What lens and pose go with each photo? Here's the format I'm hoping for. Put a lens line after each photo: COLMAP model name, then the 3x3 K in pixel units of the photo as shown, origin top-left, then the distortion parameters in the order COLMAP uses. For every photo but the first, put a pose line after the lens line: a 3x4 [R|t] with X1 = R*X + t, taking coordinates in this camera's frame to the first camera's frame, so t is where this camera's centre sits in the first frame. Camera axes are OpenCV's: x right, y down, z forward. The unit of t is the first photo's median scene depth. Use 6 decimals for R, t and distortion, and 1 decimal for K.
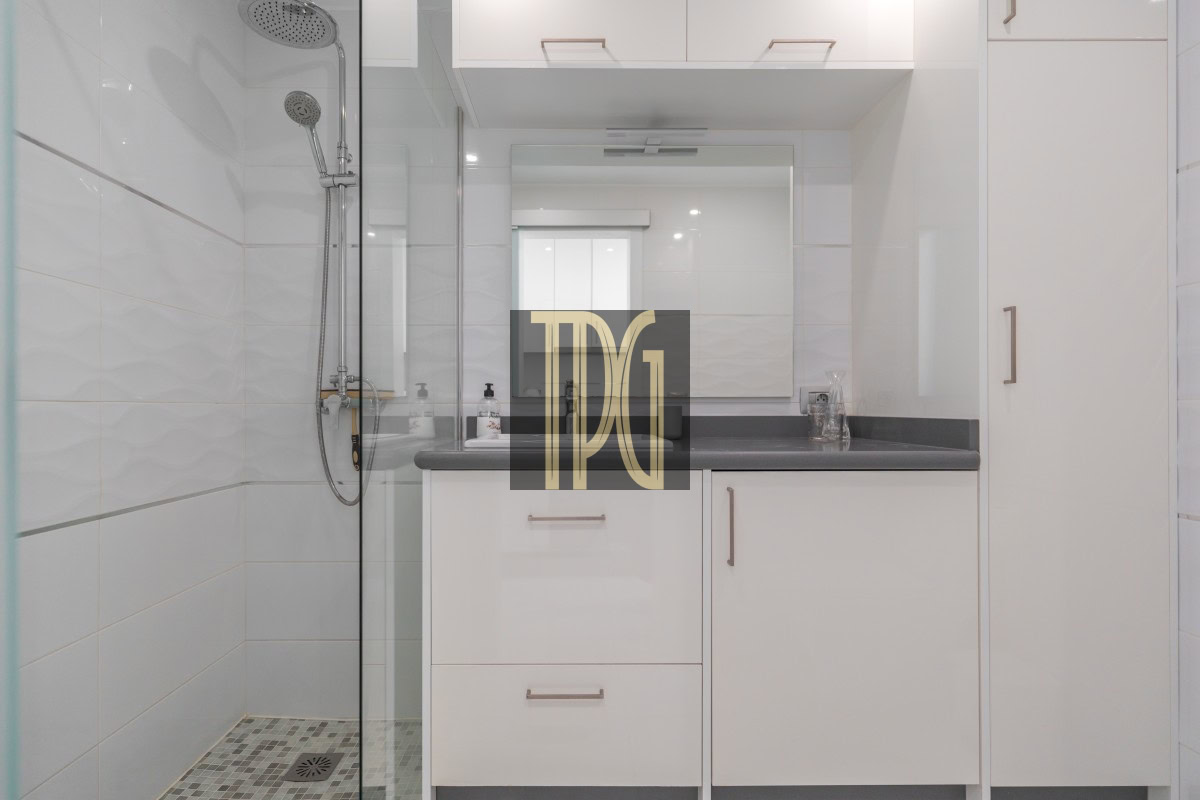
lens RADIAL K [[571.6, 0, 603.9], [0, 571.6, 402.7], [0, 0, 1]] dist [0.005439, 0.000292]
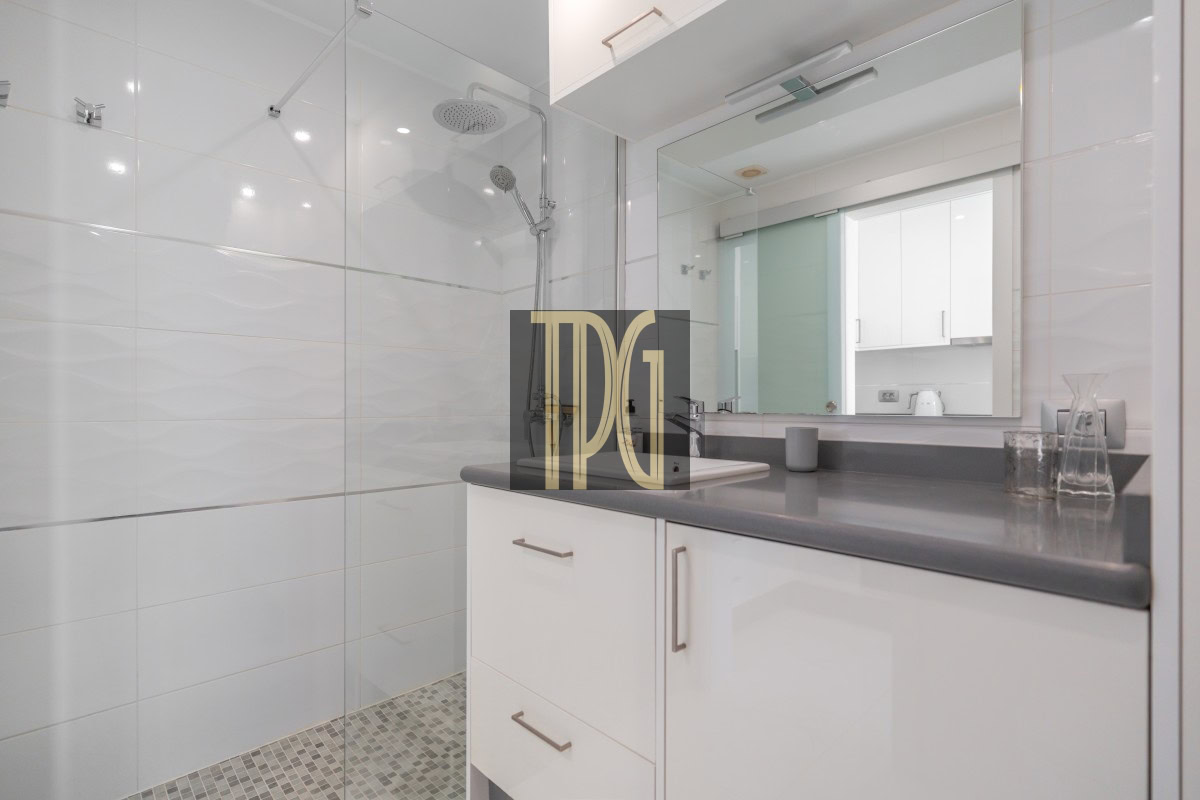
lens RADIAL K [[571.6, 0, 602.6], [0, 571.6, 399.3], [0, 0, 1]] dist [0.005439, 0.000292]
pose [[0.688663, -0.004455, -0.725068, 0.570809], [-0.001691, 0.999969, -0.007750, -0.028649], [0.725080, 0.006563, 0.688634, 0.338855]]
